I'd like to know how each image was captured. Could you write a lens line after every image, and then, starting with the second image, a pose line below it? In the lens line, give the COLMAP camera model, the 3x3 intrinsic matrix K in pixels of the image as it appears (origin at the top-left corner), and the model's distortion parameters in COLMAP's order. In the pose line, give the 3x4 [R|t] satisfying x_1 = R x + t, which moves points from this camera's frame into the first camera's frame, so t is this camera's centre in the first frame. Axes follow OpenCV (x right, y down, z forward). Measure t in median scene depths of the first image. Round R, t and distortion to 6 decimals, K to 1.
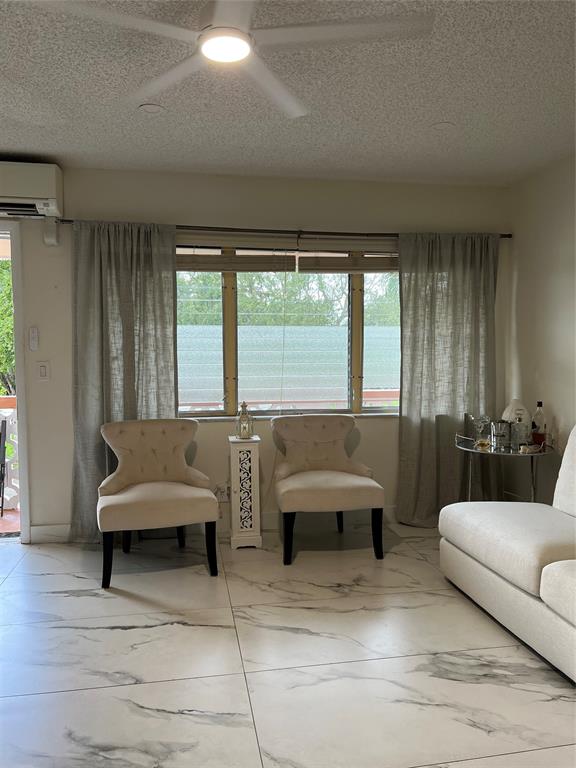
lens RADIAL K [[577.4, 0, 280.3], [0, 577.4, 386.7], [0, 0, 1]] dist [0.043065, -0.052407]
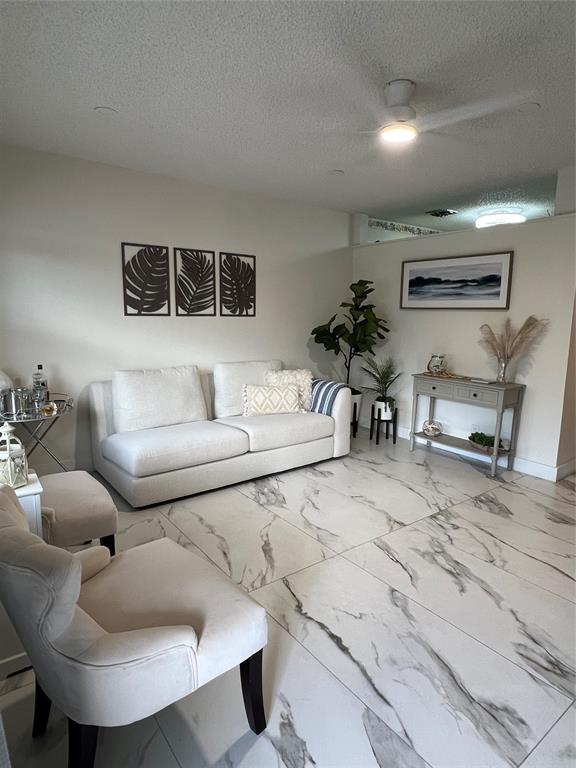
lens RADIAL K [[455.4, 0, 288.1], [0, 455.4, 384.9], [0, 0, 1]] dist [-0.005881, 0.002242]
pose [[-0.458839, -0.144089, 0.876758, -0.578477], [0.039405, 0.982493, 0.182087, -0.080011], [-0.887645, 0.118097, -0.445129, 0.971382]]
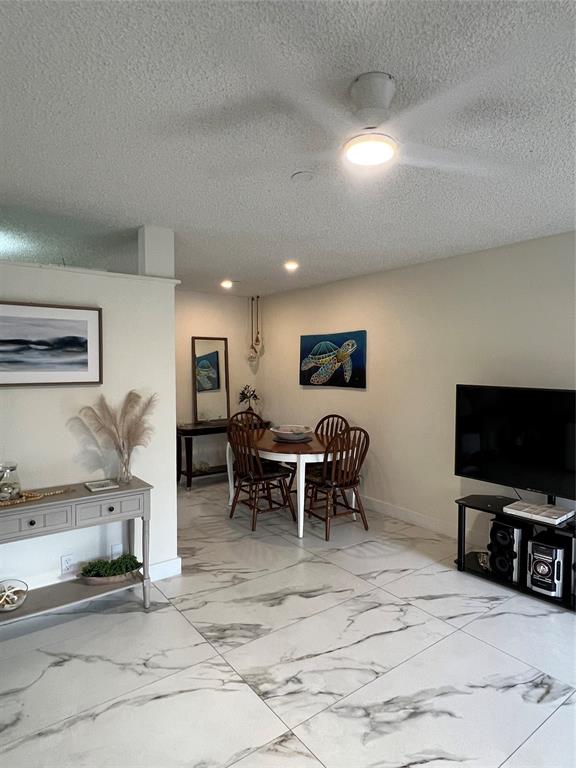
lens RADIAL K [[455.4, 0, 287.1], [0, 455.4, 382.6], [0, 0, 1]] dist [-0.005881, 0.002242]
pose [[-0.890555, 0.021149, -0.454383, 0.217206], [-0.021923, 0.995762, 0.089316, -0.120321], [0.454347, 0.089502, -0.886317, 0.875271]]
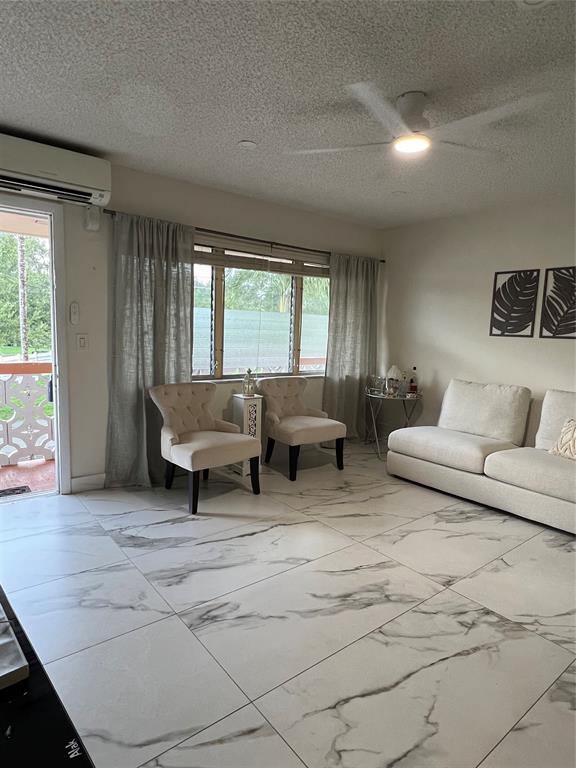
lens RADIAL K [[455.4, 0, 288.1], [0, 455.4, 386.0], [0, 0, 1]] dist [-0.005881, 0.002242]
pose [[0.875909, -0.026985, 0.481722, -0.506922], [-0.010243, 0.997170, 0.074483, -0.013130], [-0.482368, -0.070174, 0.873153, 0.027700]]
